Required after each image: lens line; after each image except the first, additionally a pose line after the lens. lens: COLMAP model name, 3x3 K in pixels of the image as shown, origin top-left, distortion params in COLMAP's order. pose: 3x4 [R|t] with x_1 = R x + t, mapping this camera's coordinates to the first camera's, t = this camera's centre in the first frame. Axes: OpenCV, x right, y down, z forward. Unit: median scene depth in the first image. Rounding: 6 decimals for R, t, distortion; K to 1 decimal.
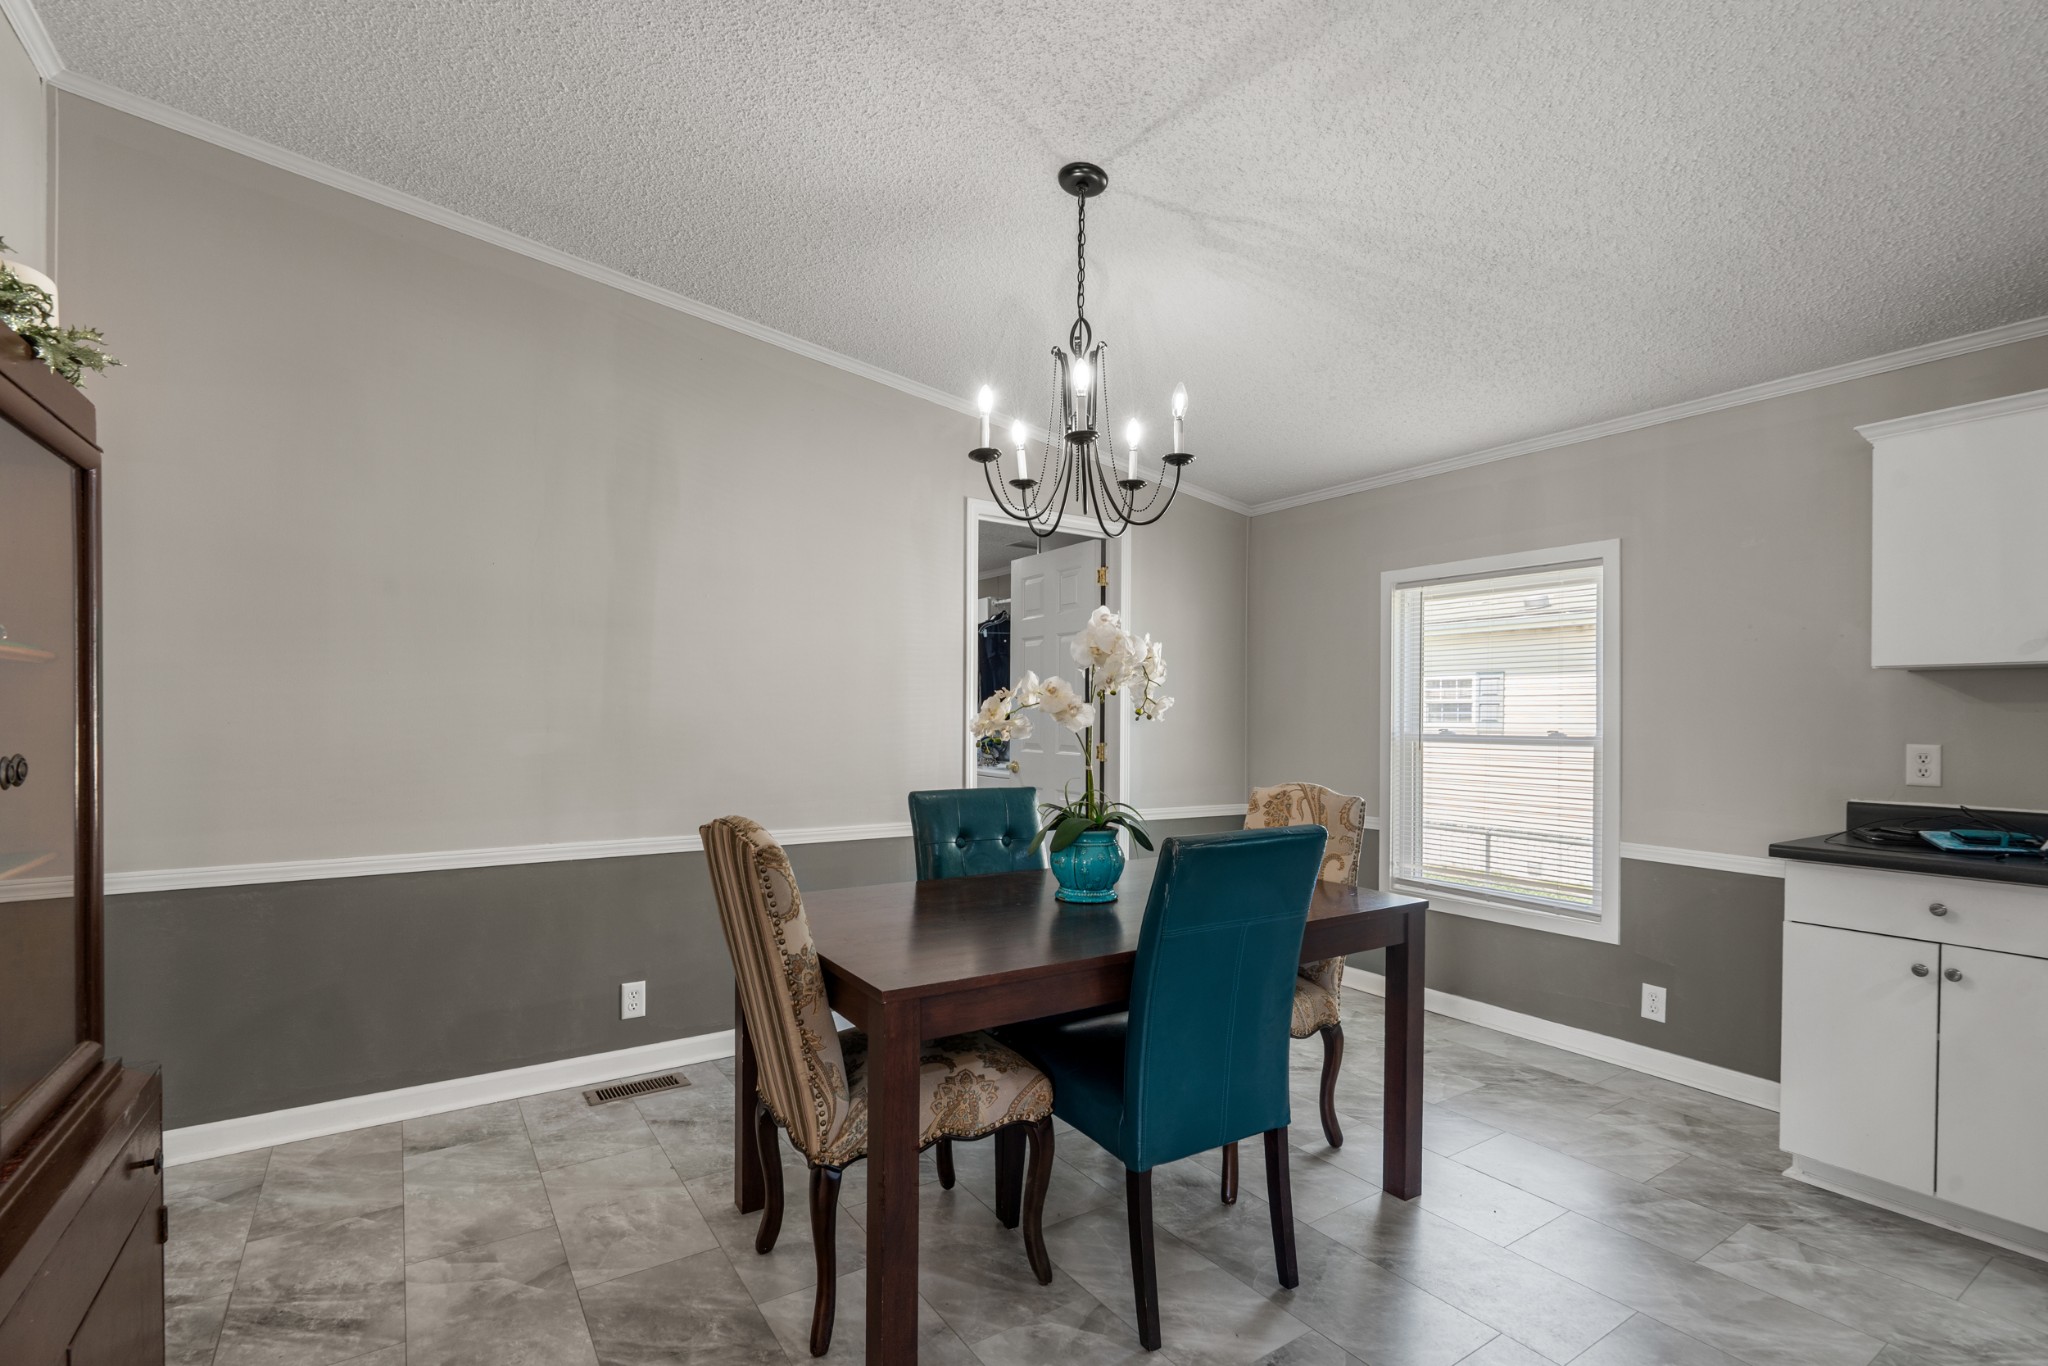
lens RADIAL K [[936.8, 0, 1023.0], [0, 936.8, 734.7], [0, 0, 1]] dist [-0.003610, 0.000327]
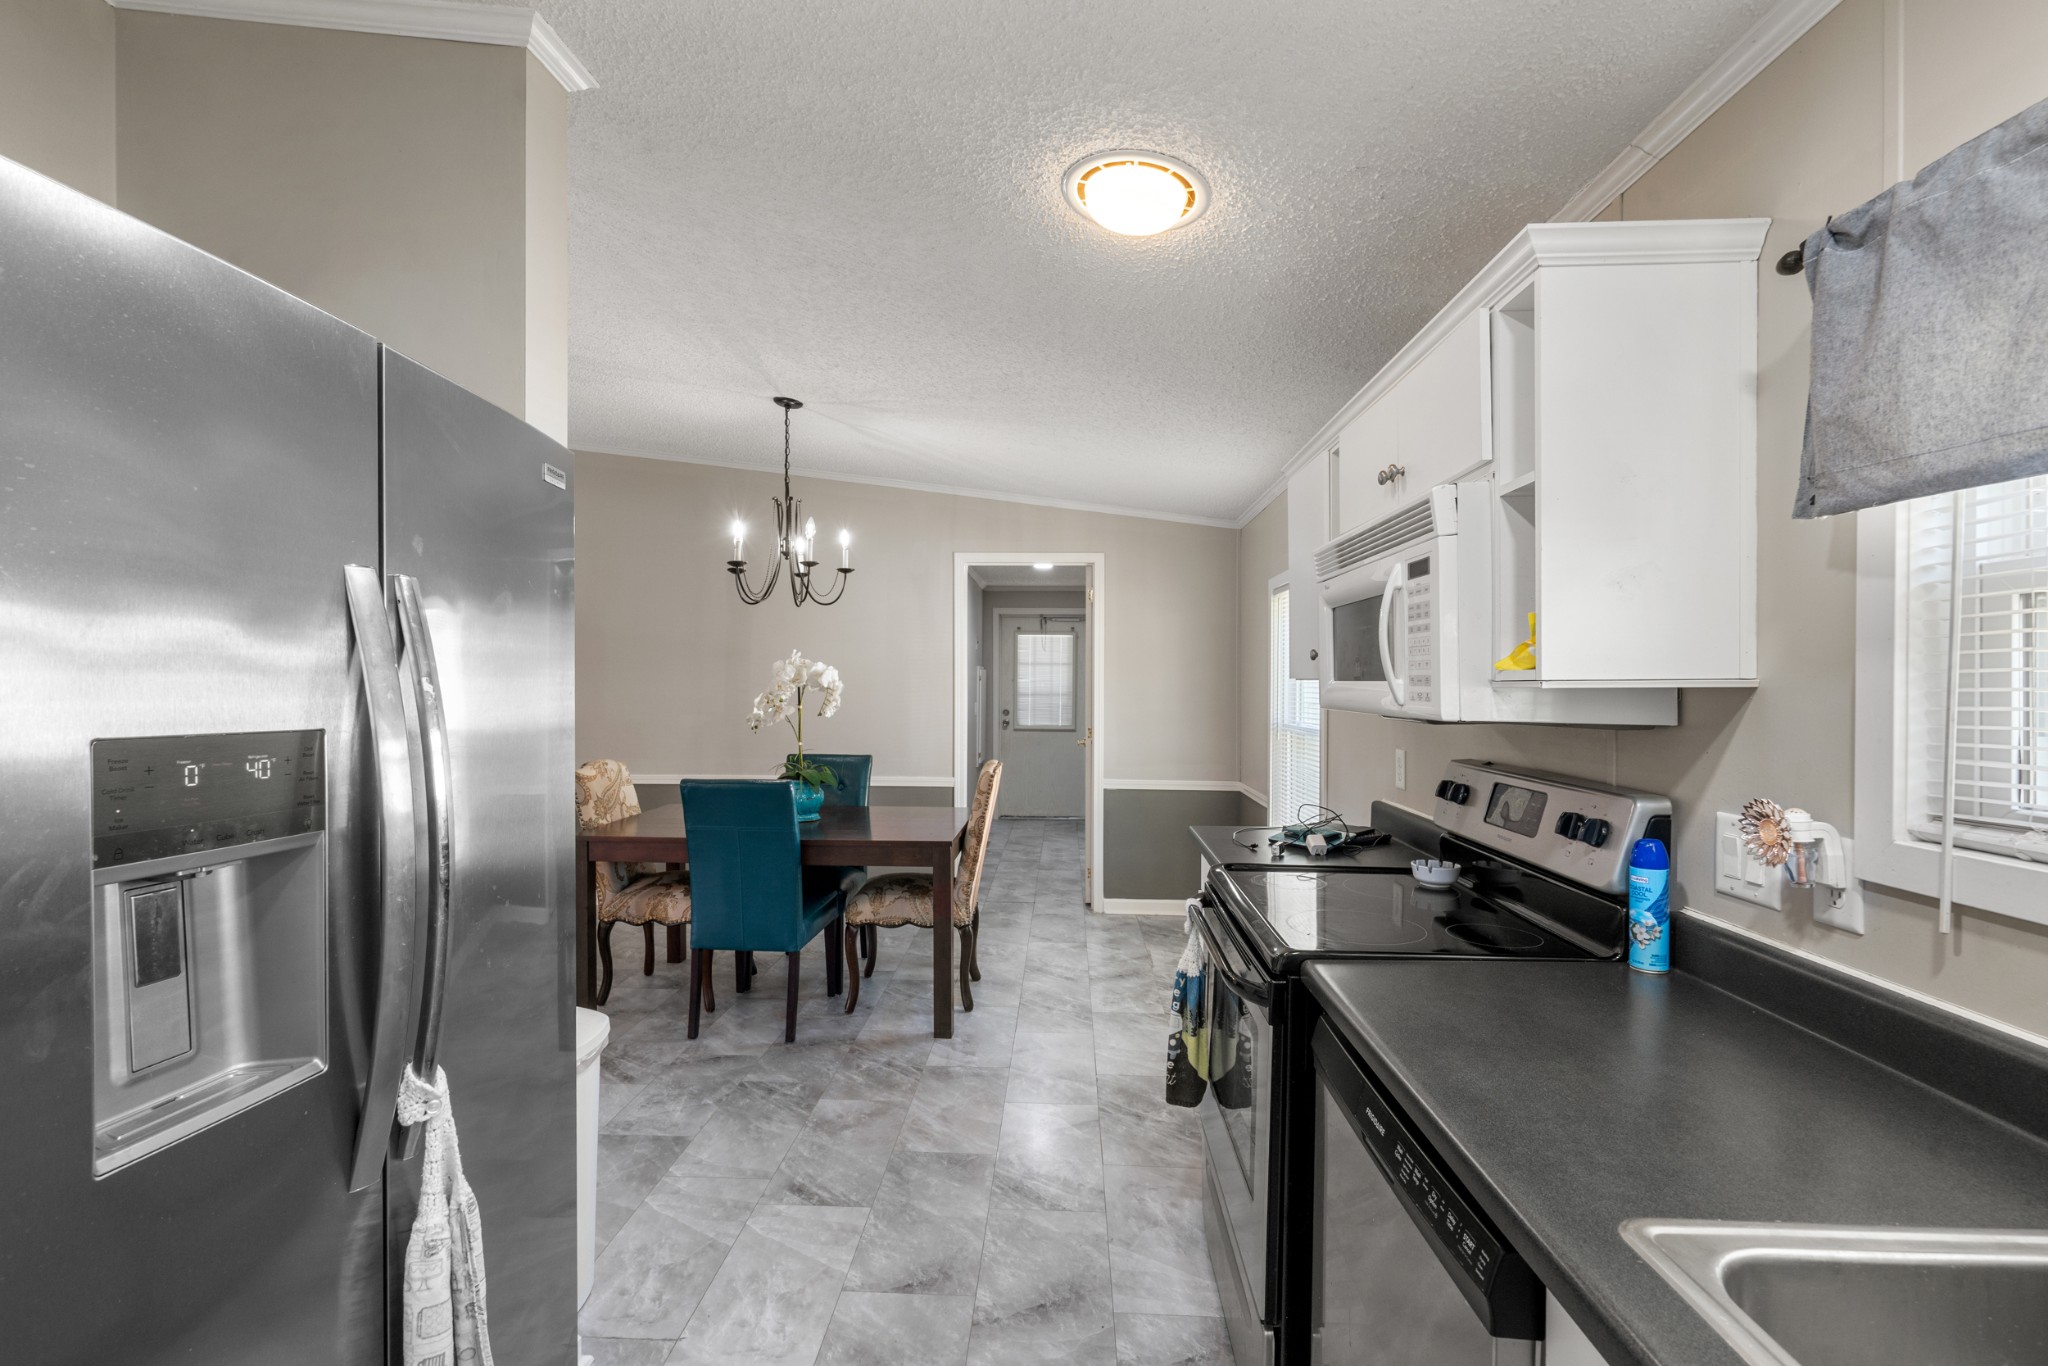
lens RADIAL K [[932.3, 0, 1019.8], [0, 932.3, 688.4], [0, 0, 1]] dist [-0.003918, -0.000130]
pose [[0.804119, 0.001289, -0.594467, 1.445907], [-0.007186, 0.999946, -0.007552, -0.051755], [0.594425, 0.010345, 0.804085, -0.126522]]
